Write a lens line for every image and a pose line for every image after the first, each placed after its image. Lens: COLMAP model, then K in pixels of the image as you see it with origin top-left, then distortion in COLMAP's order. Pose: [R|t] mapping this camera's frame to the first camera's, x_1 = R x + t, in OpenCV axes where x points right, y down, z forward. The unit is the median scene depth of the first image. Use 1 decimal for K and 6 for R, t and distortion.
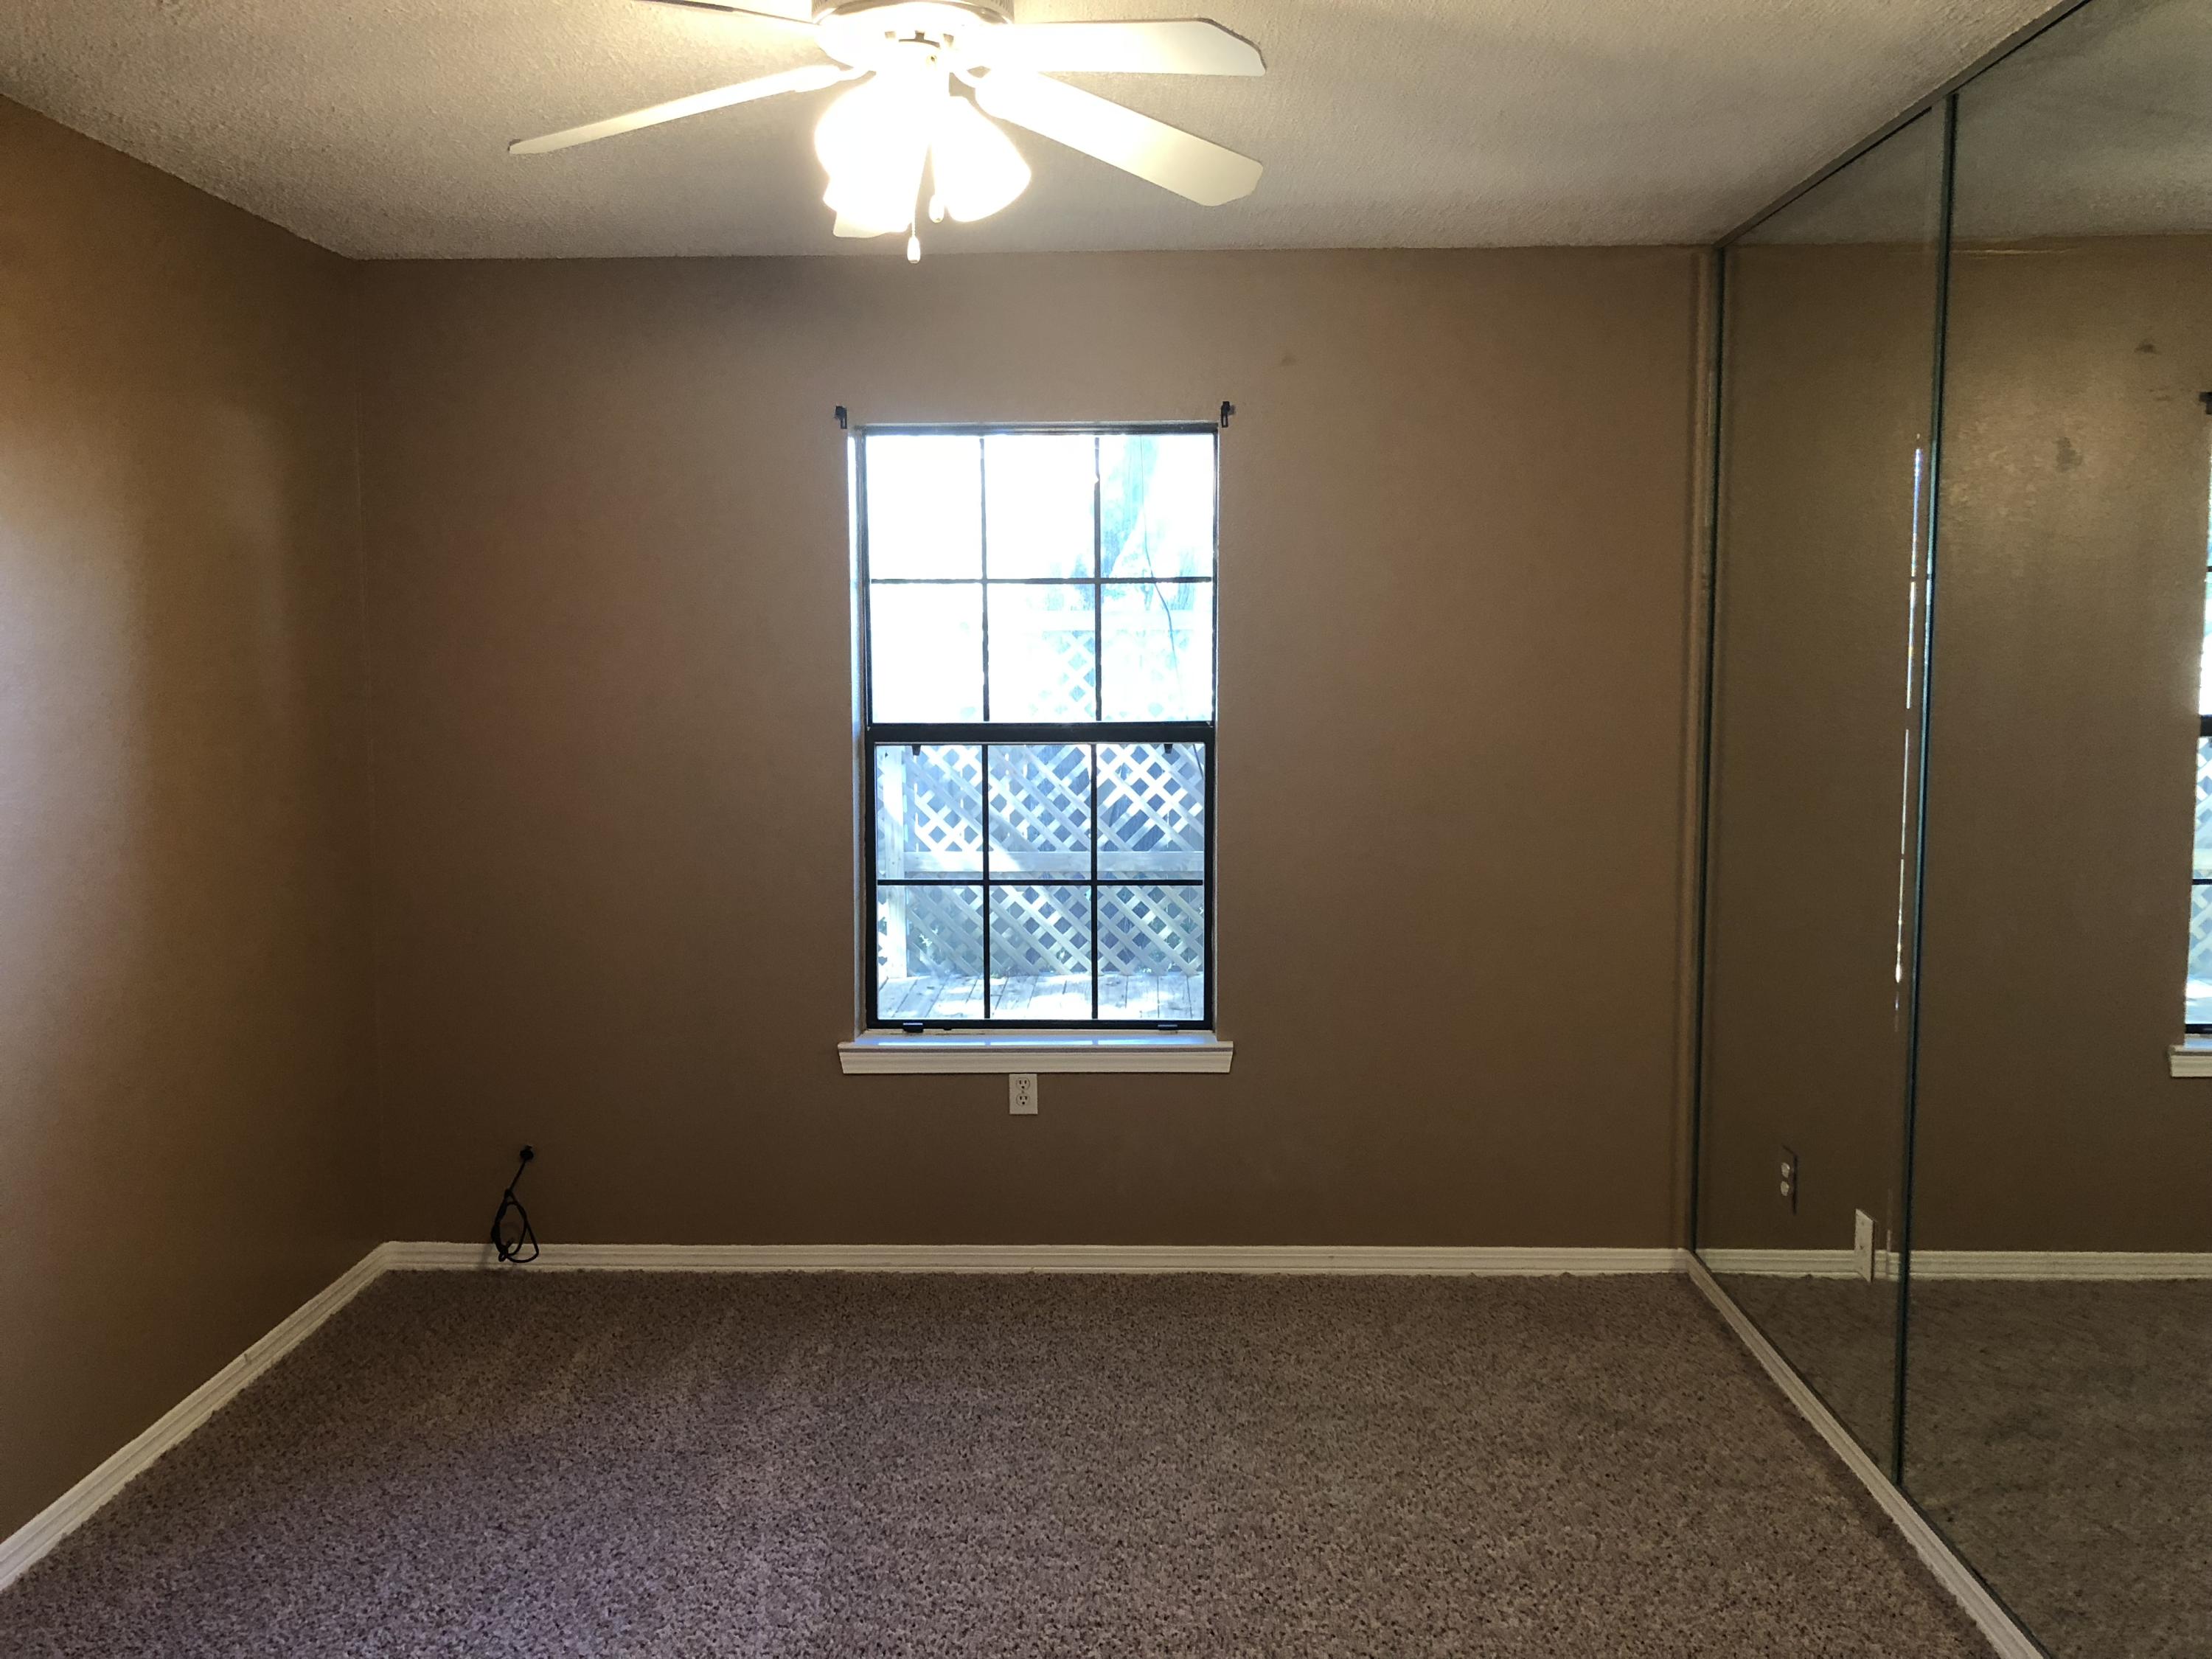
lens RADIAL K [[1853.3, 0, 1106.0], [0, 1853.3, 829.5], [0, 0, 1]] dist [0.009162, -0.016435]
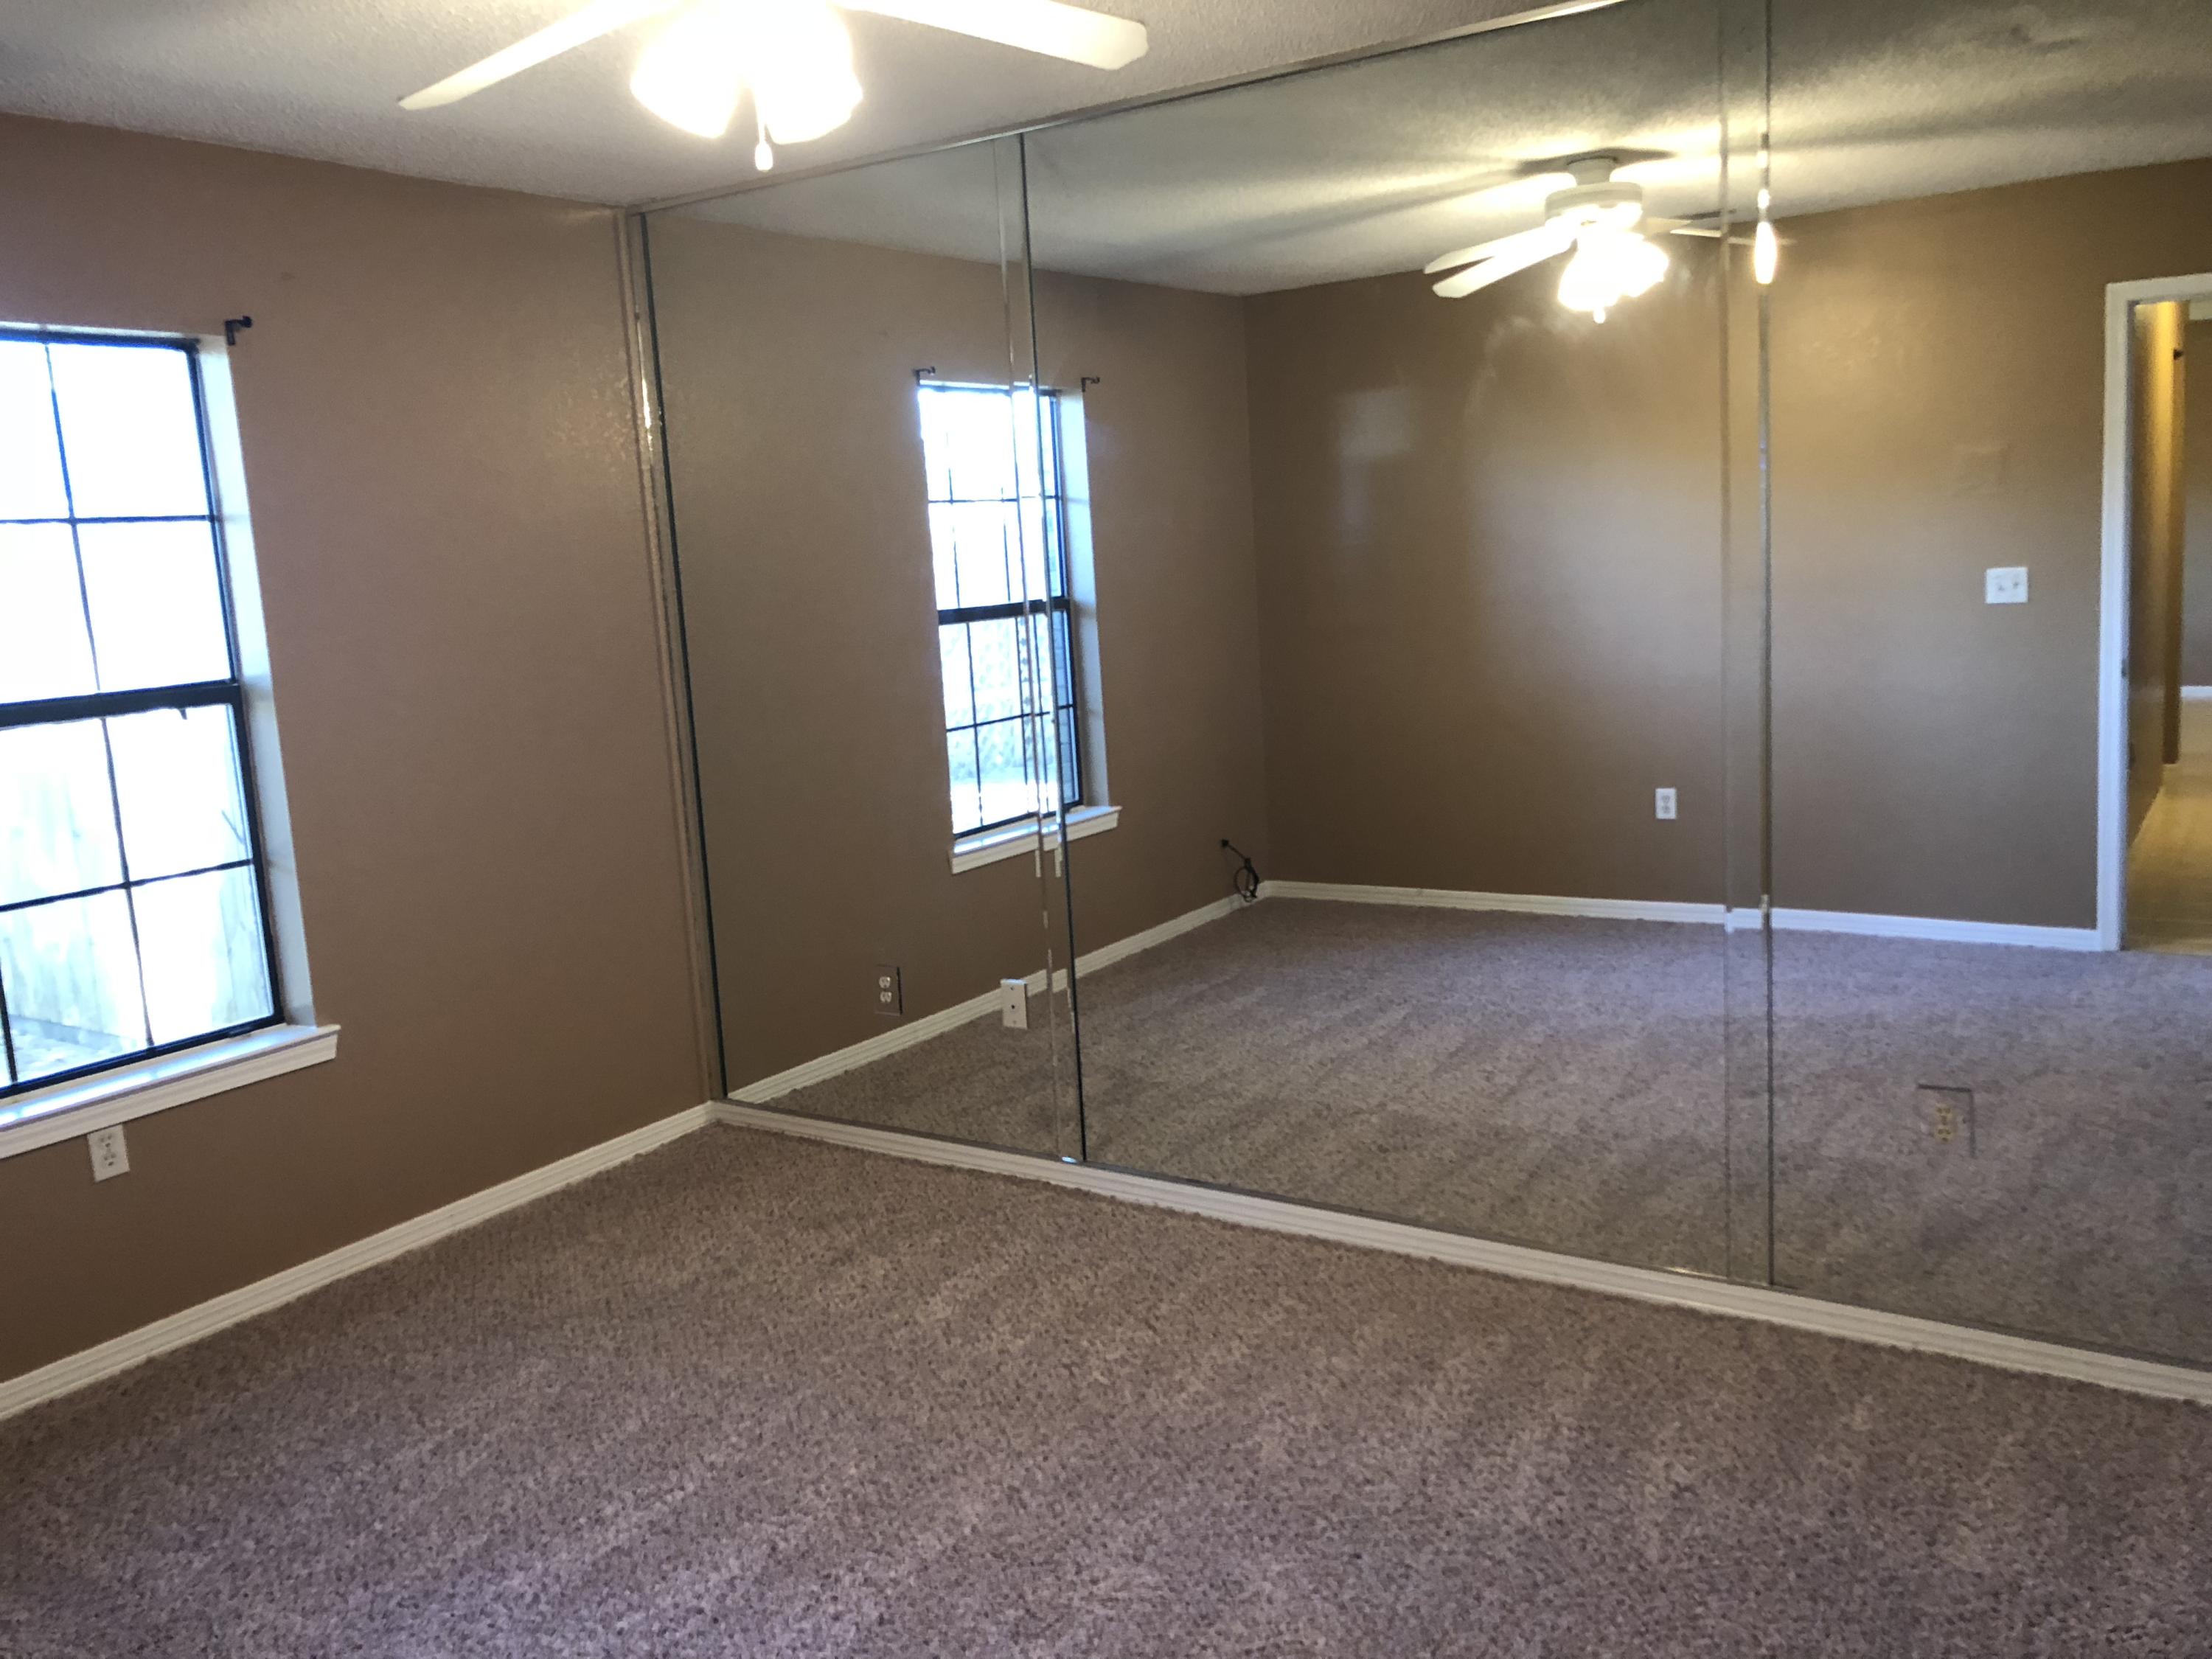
lens RADIAL K [[1743.7, 0, 1106.0], [0, 1743.7, 829.5], [0, 0, 1]] dist [-0.000459, -0.014659]
pose [[0.523968, -0.161064, 0.836371, -0.449236], [0.150387, 0.984025, 0.095284, -0.005554], [-0.838356, 0.075854, 0.539819, 0.205897]]
